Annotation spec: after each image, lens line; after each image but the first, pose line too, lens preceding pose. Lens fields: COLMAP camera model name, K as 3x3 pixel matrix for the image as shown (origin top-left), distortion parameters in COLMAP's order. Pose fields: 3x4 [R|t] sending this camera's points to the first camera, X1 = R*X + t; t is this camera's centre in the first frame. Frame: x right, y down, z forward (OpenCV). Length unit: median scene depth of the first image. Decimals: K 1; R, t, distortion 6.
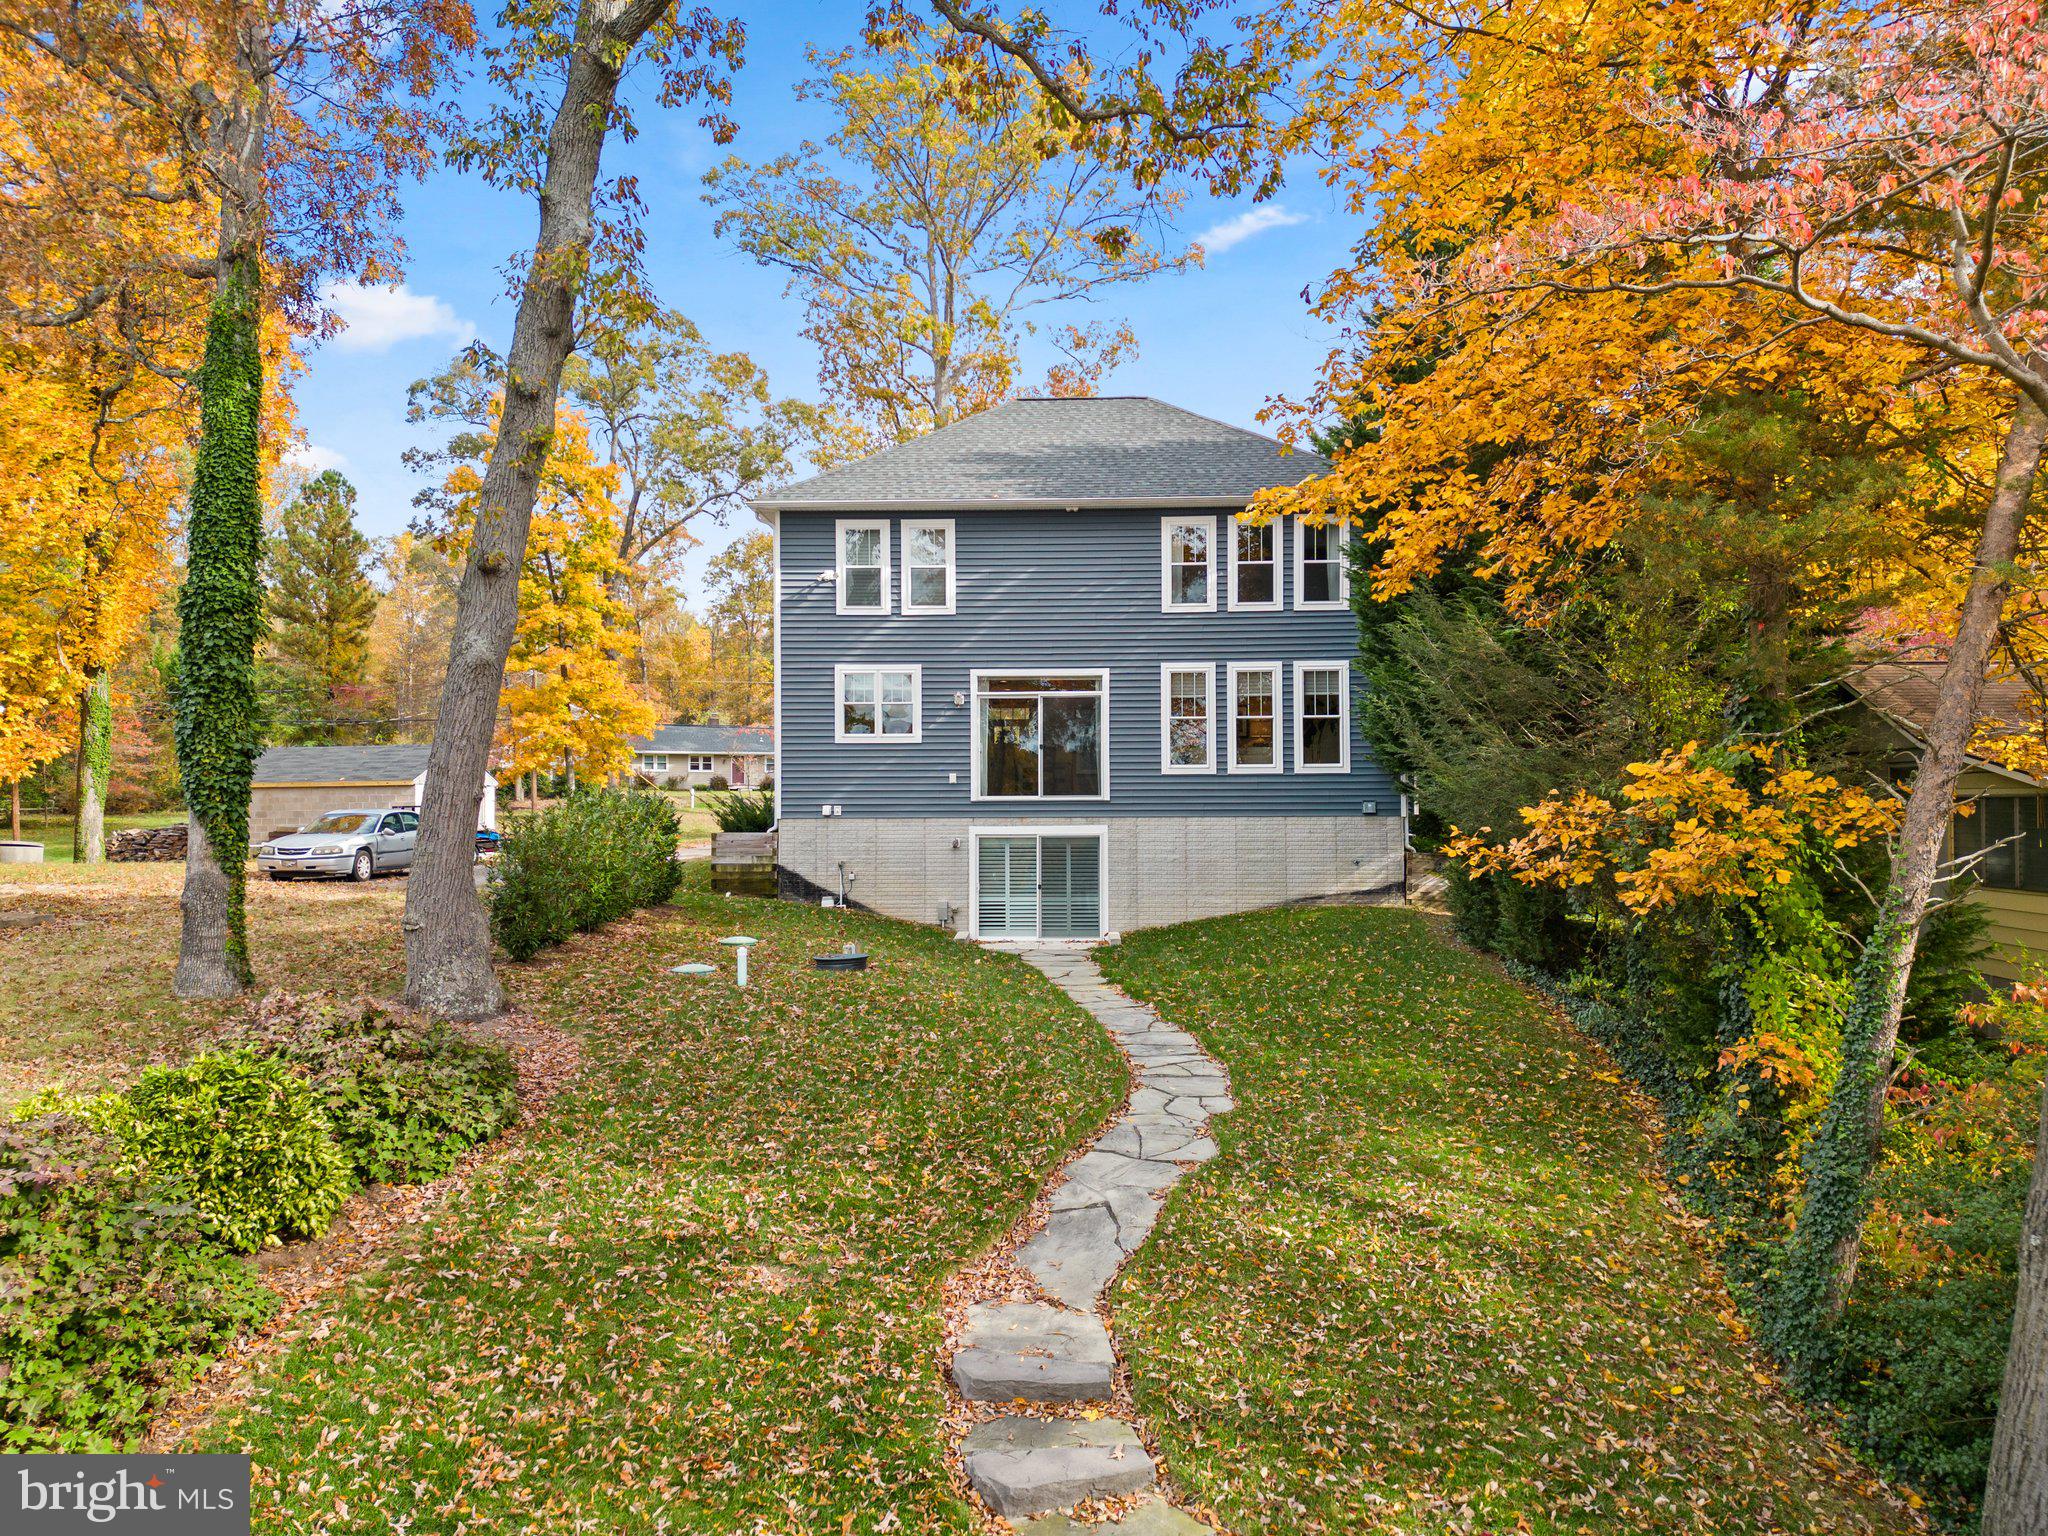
lens RADIAL K [[1427.6, 0, 1033.3], [0, 1427.6, 782.4], [0, 0, 1]] dist [0.043249, -0.032621]
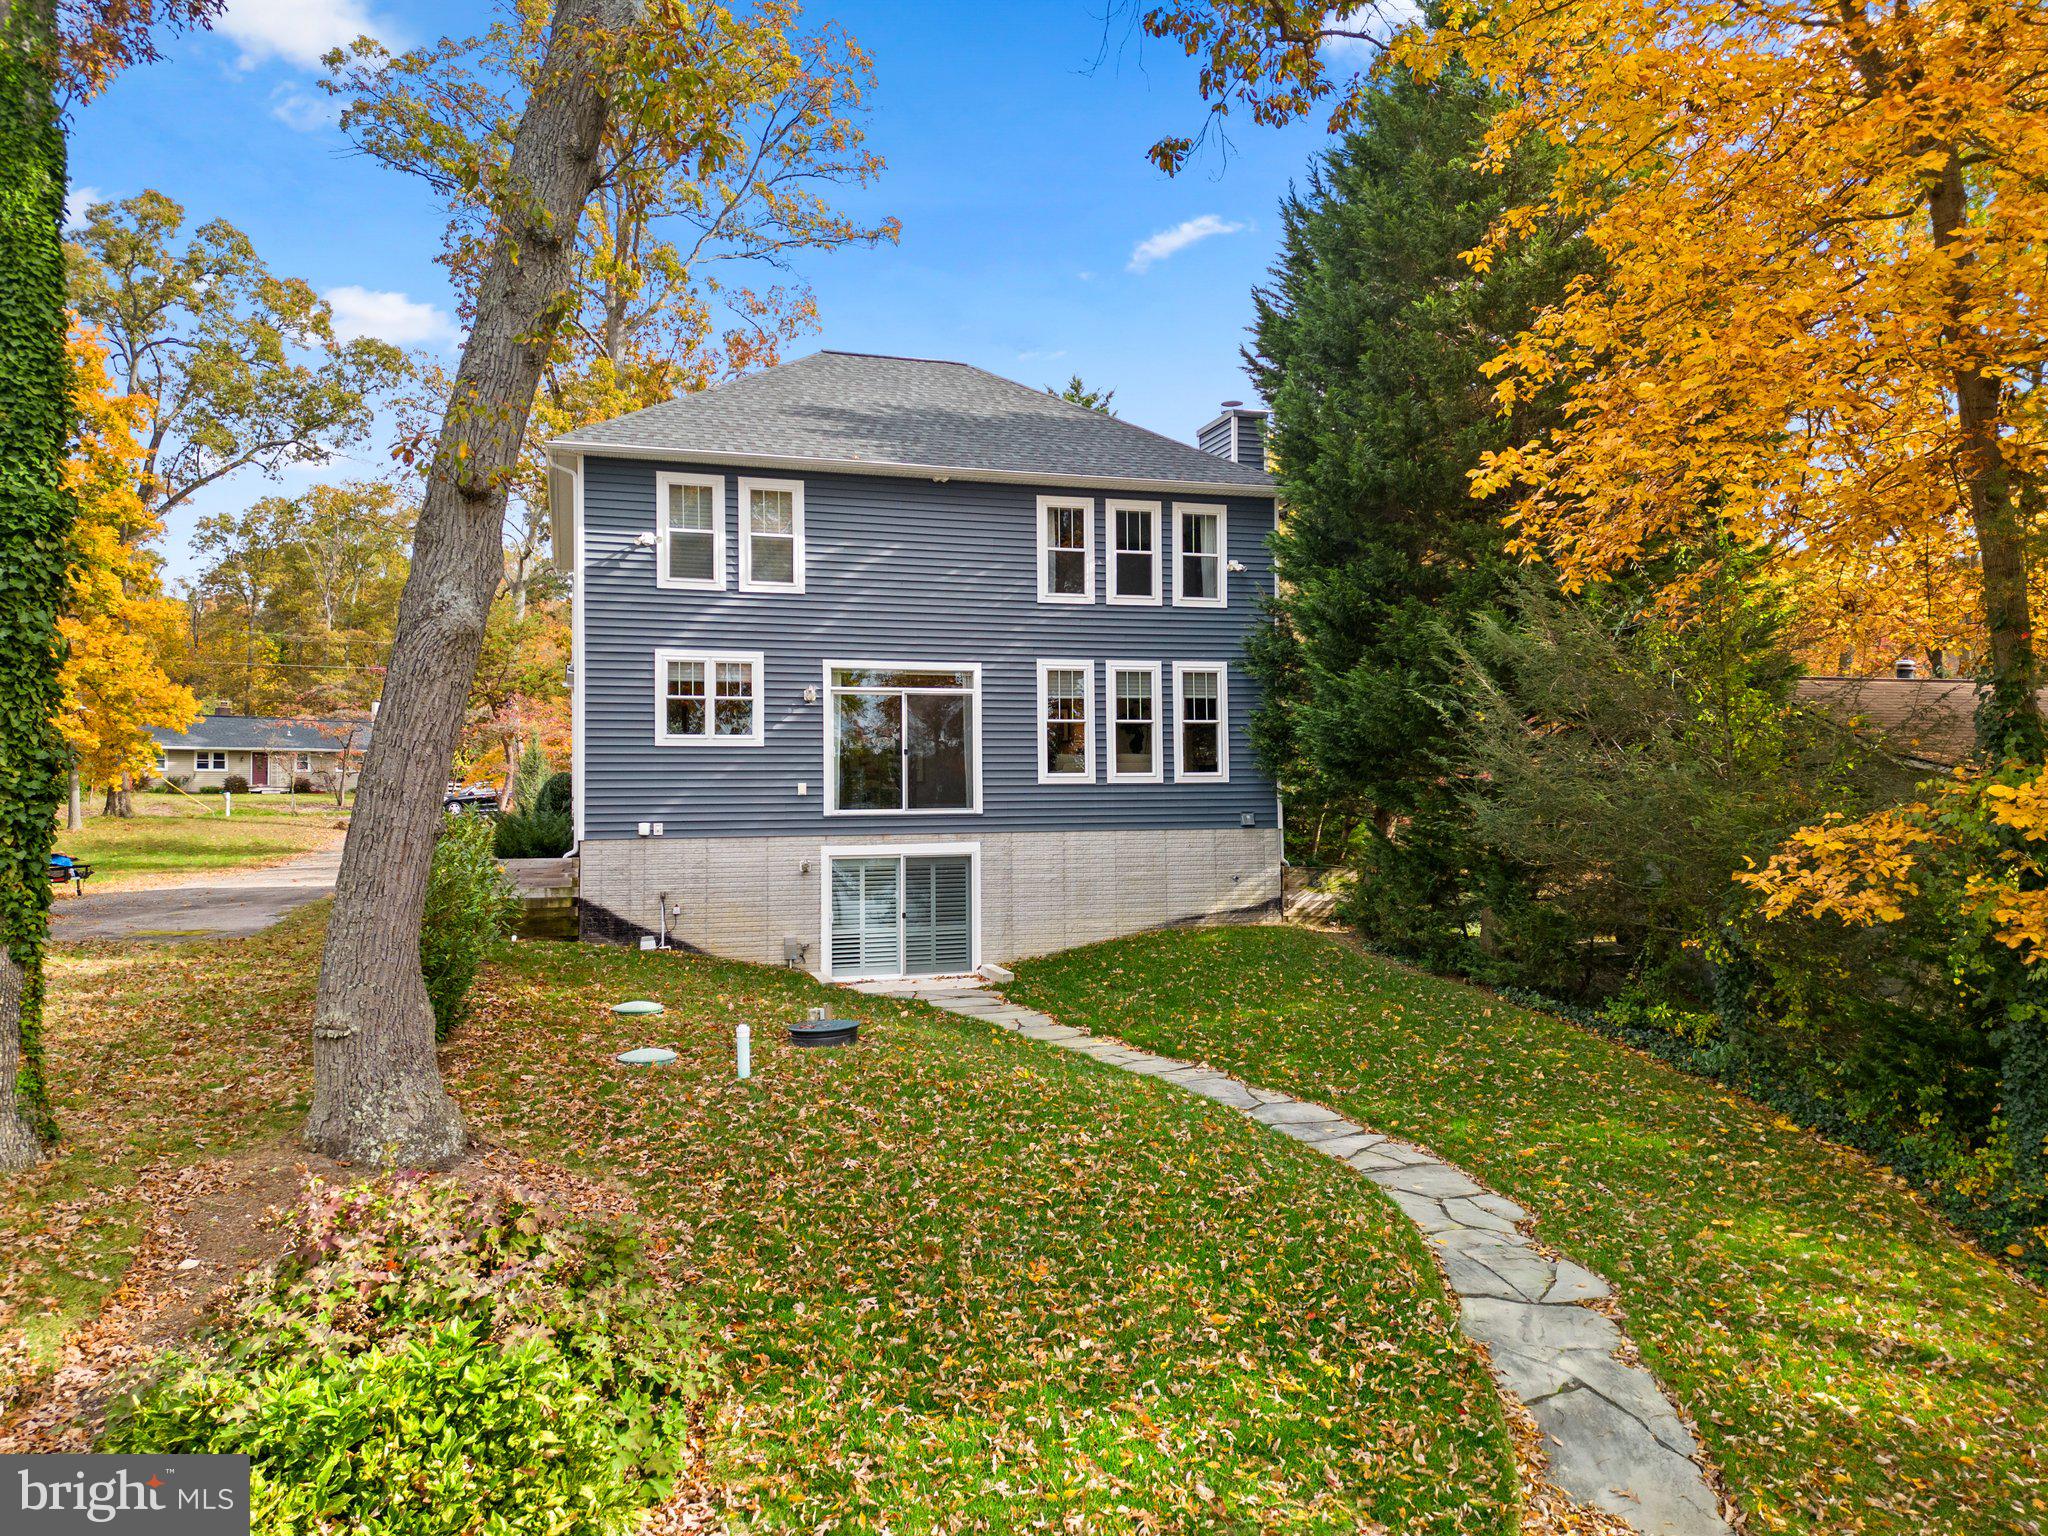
lens RADIAL K [[1427.6, 0, 1028.0], [0, 1427.6, 746.7], [0, 0, 1]] dist [0.043249, -0.032621]
pose [[0.946029, 0.007841, 0.323986, -0.203158], [-0.000390, 0.999734, -0.023057, -0.008328], [-0.324081, 0.021687, 0.945781, 0.162598]]
